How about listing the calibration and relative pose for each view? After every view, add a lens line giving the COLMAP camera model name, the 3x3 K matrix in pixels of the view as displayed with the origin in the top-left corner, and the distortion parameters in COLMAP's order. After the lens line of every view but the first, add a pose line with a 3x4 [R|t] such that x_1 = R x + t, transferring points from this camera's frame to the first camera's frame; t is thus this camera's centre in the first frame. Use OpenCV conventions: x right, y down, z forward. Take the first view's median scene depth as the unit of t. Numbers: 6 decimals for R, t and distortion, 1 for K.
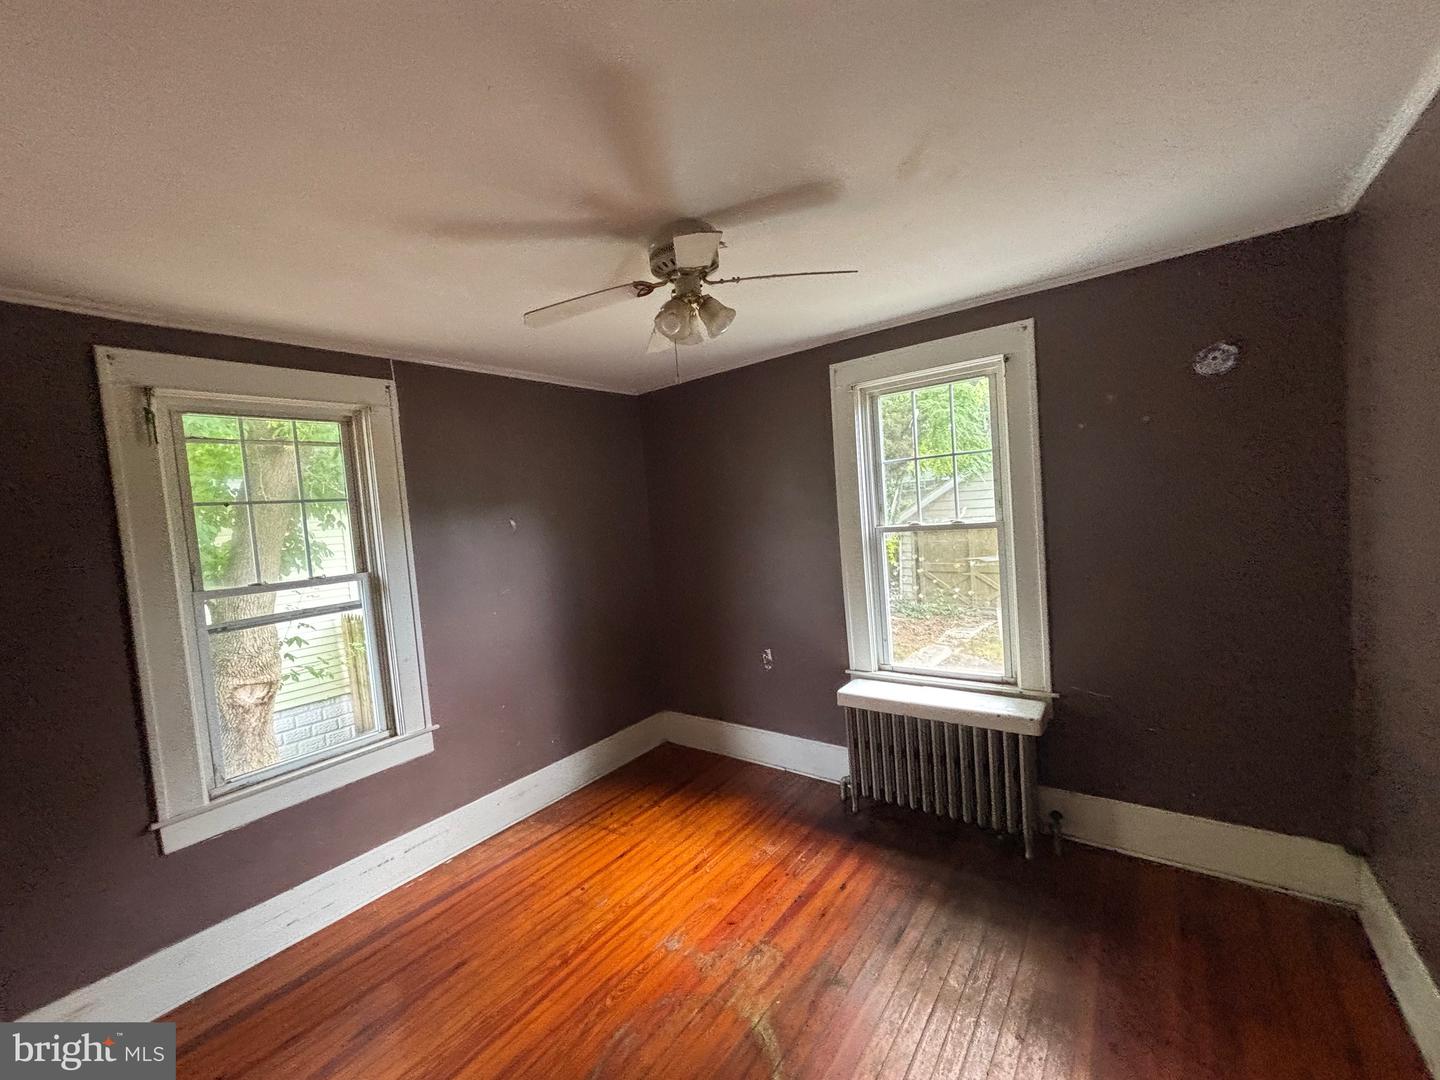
lens RADIAL K [[583.4, 0, 696.4], [0, 583.4, 536.0], [0, 0, 1]] dist [-0.012434, -0.000557]
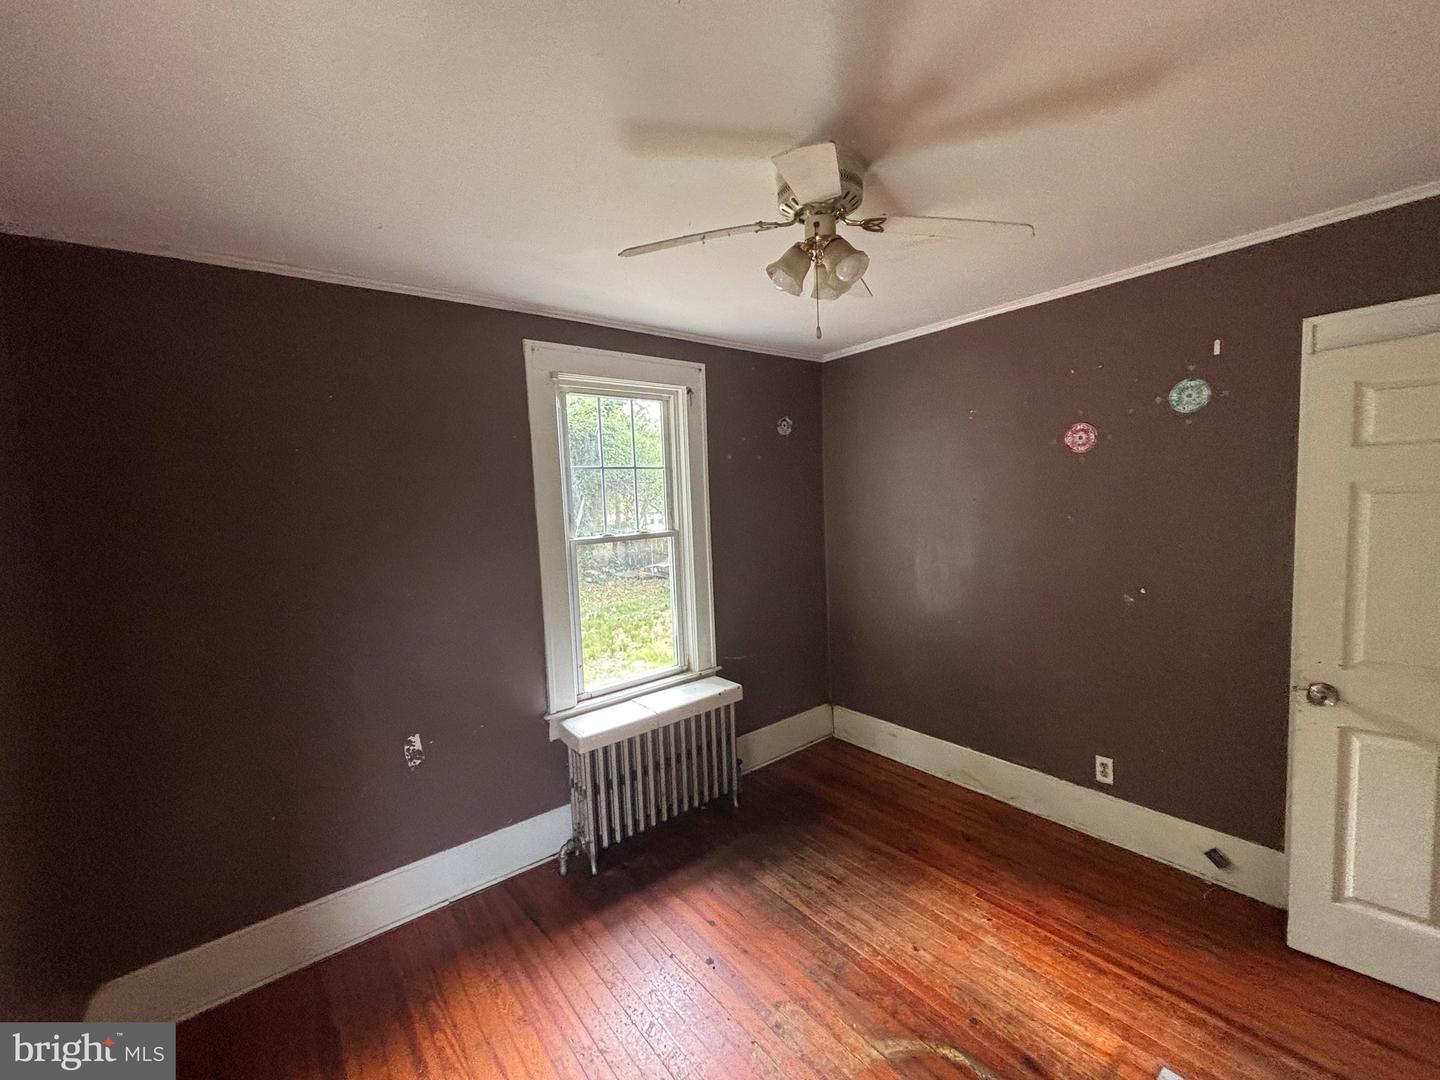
lens RADIAL K [[583.4, 0, 721.9], [0, 583.4, 536.7], [0, 0, 1]] dist [-0.012434, -0.000557]
pose [[0.206770, -0.000851, 0.978389, -0.574553], [0.072646, 0.997253, -0.014485, 0.010742], [-0.975689, 0.074071, 0.206264, 0.673624]]
